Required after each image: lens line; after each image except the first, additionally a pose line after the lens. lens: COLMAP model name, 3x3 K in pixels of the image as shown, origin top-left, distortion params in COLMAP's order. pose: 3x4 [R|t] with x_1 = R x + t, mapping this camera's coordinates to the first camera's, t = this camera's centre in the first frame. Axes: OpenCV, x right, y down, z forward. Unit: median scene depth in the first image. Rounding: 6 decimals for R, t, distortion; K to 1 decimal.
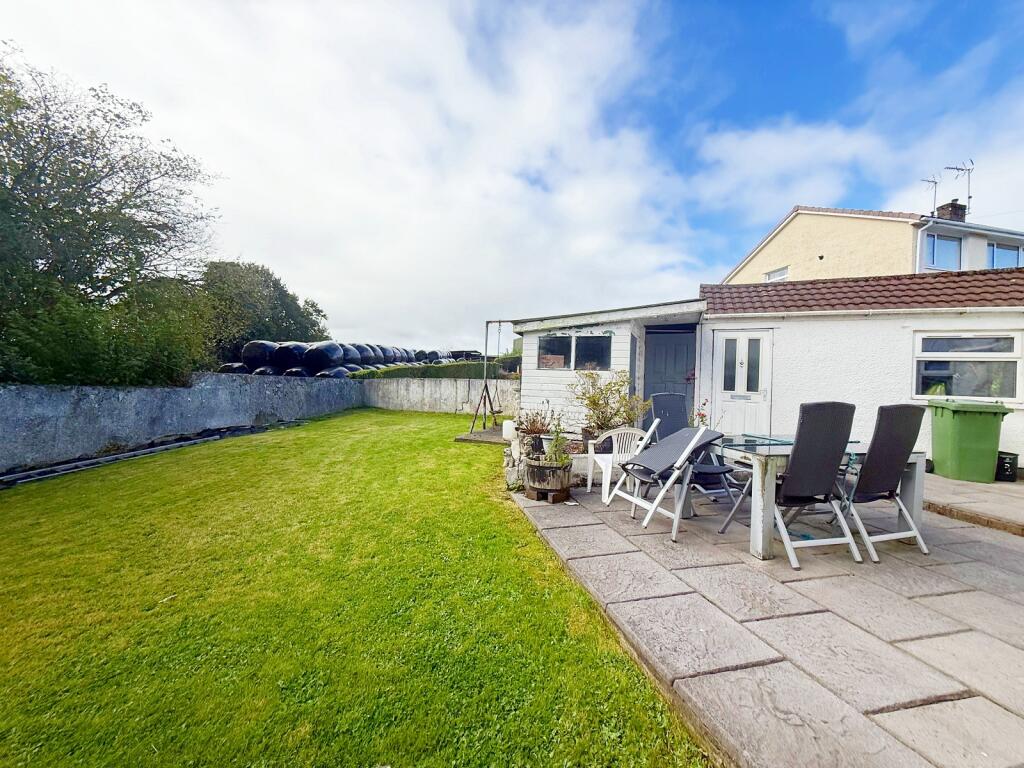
lens RADIAL K [[406.6, 0, 512.0], [0, 406.6, 384.0], [0, 0, 1]] dist [0.000613, 0.000052]
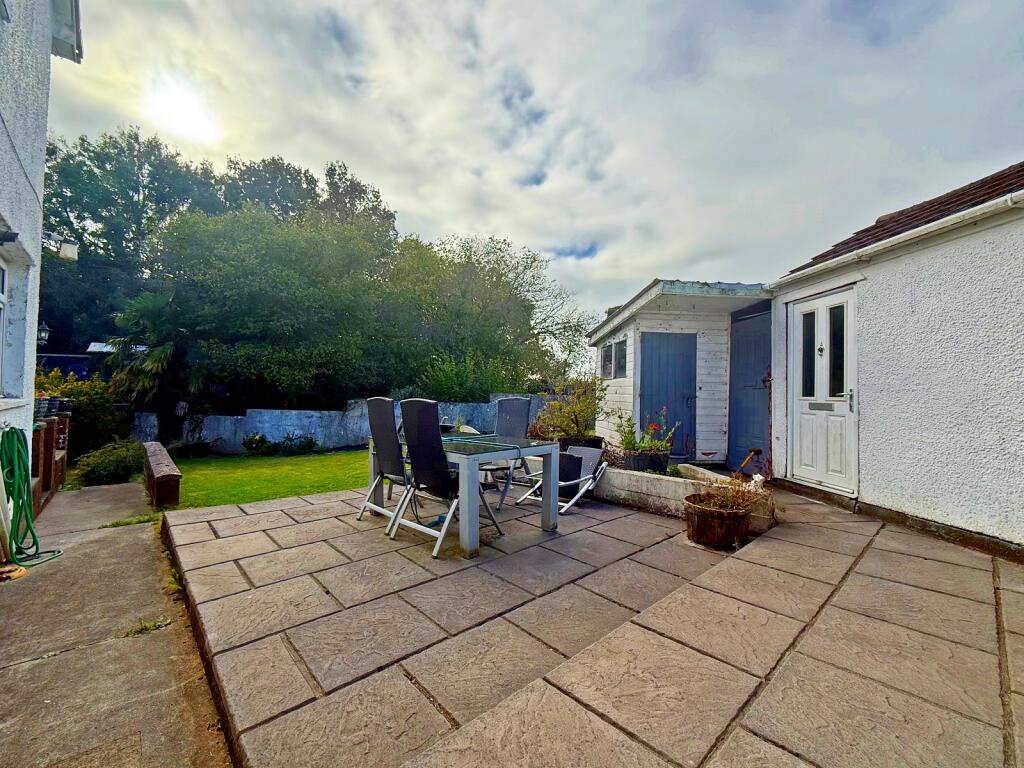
lens RADIAL K [[416.7, 0, 512.0], [0, 416.7, 384.0], [0, 0, 1]] dist [-0.000120, -0.000011]
pose [[0.493434, -0.050475, -0.868318, 0.868105], [0.001504, 0.998363, -0.057180, 0.033686], [0.869782, 0.026909, 0.492702, 0.297745]]
